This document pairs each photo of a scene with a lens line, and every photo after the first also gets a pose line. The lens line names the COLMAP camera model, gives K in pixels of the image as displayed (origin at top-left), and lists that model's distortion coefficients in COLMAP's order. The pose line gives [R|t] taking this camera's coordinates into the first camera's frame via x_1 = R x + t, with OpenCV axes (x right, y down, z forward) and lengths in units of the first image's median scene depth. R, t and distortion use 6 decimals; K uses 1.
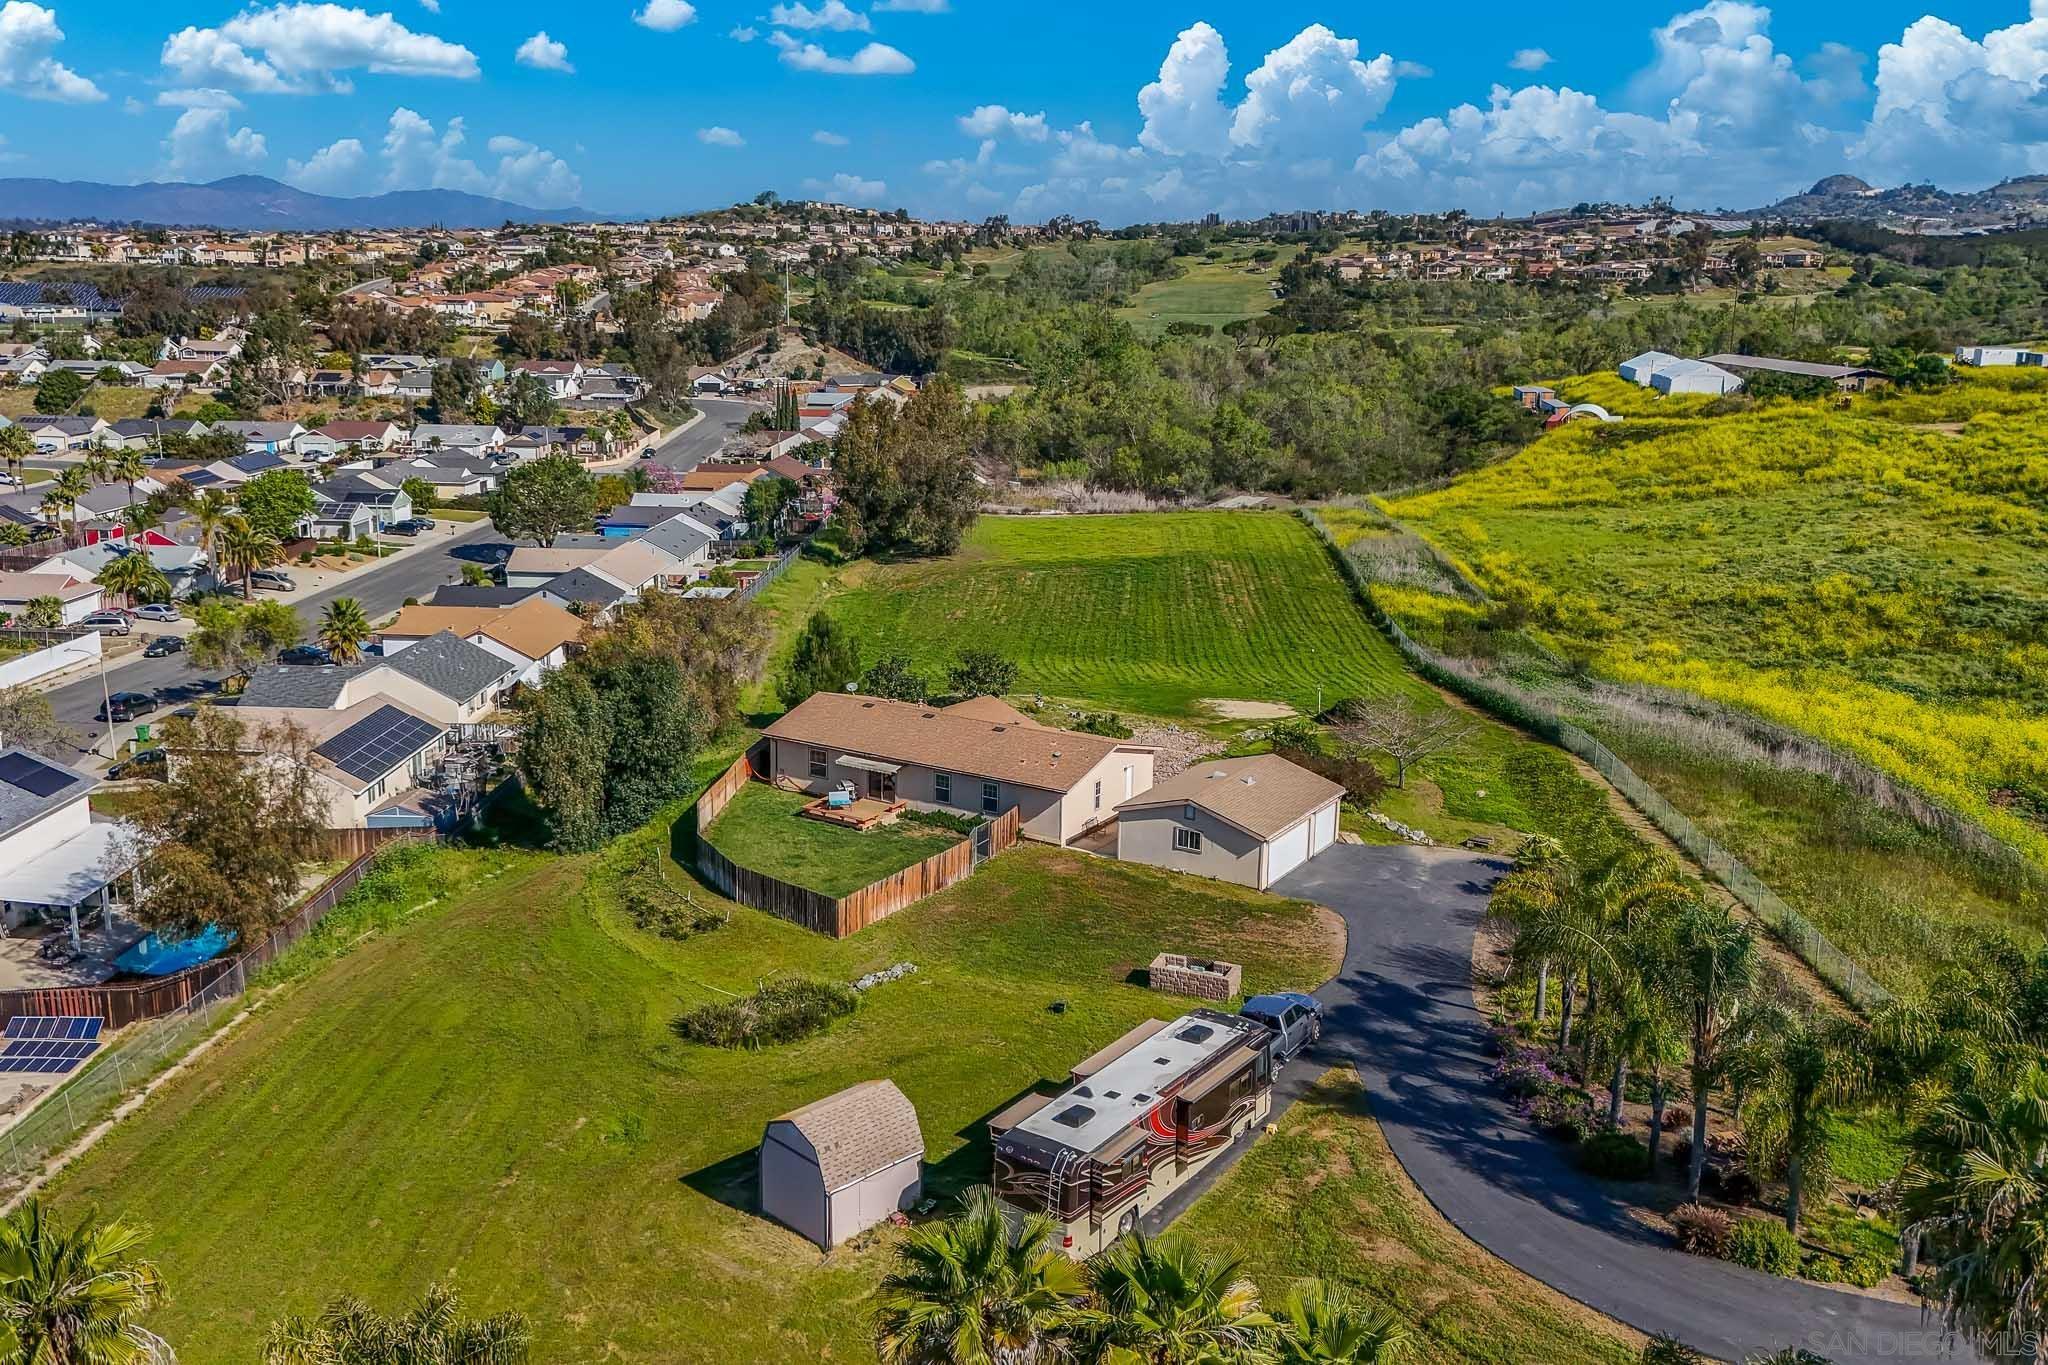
lens RADIAL K [[1879.8, 0, 1024.0], [0, 1879.8, 682.5], [0, 0, 1]] dist [0.061837, -0.112140]
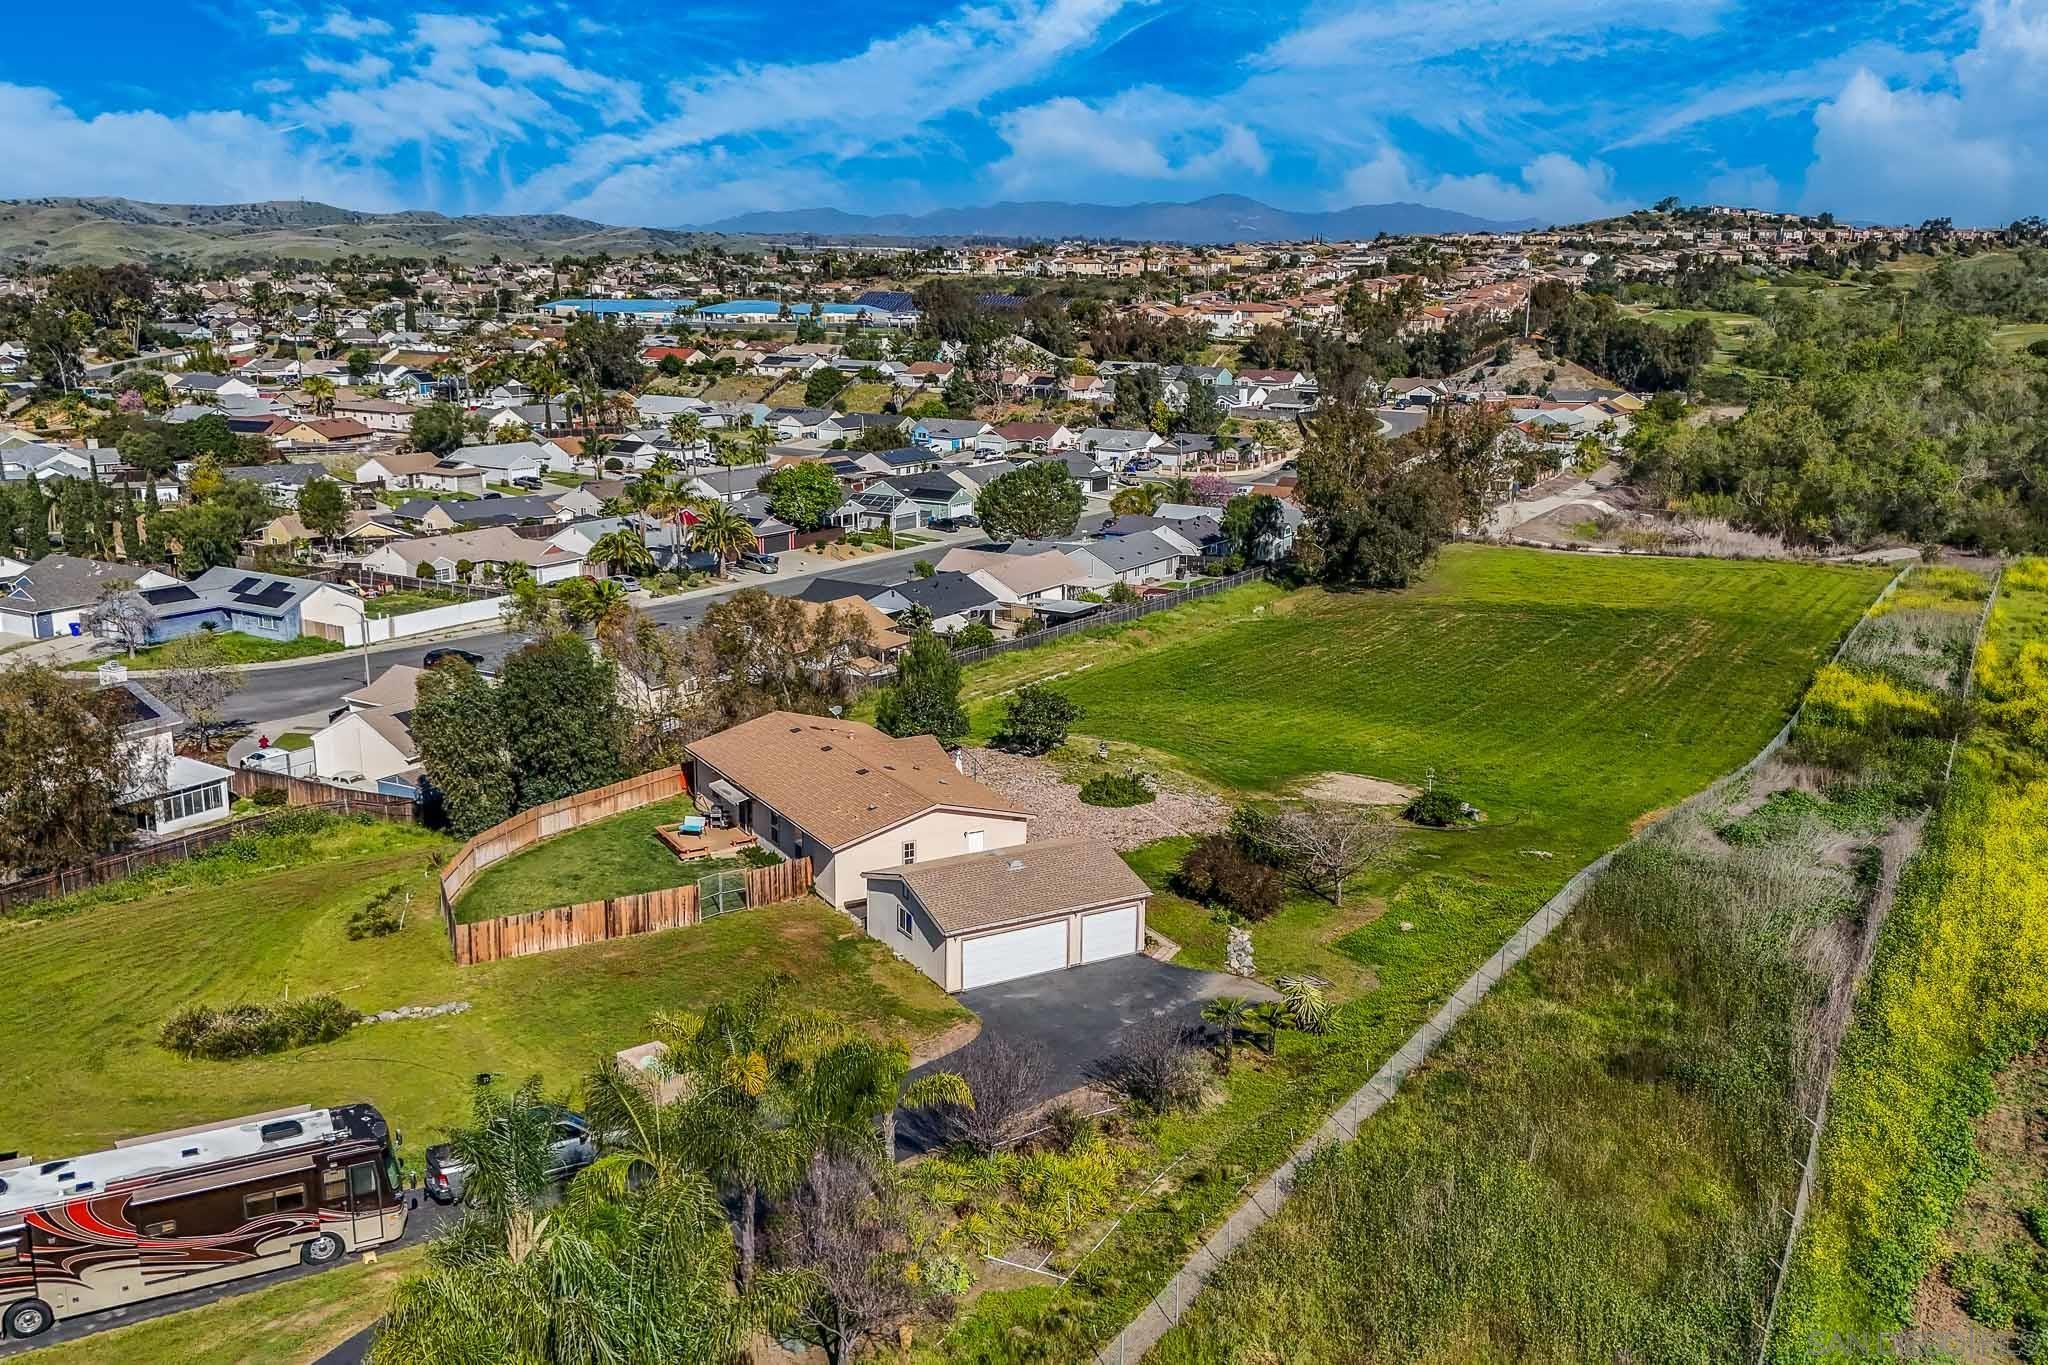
lens RADIAL K [[1879.8, 0, 1024.0], [0, 1879.8, 682.5], [0, 0, 1]] dist [0.061837, -0.112140]
pose [[0.878148, 0.101800, -0.467431, 0.114108], [-0.104749, 0.994302, 0.019758, -0.010574], [0.466779, 0.031613, 0.883809, 0.056080]]
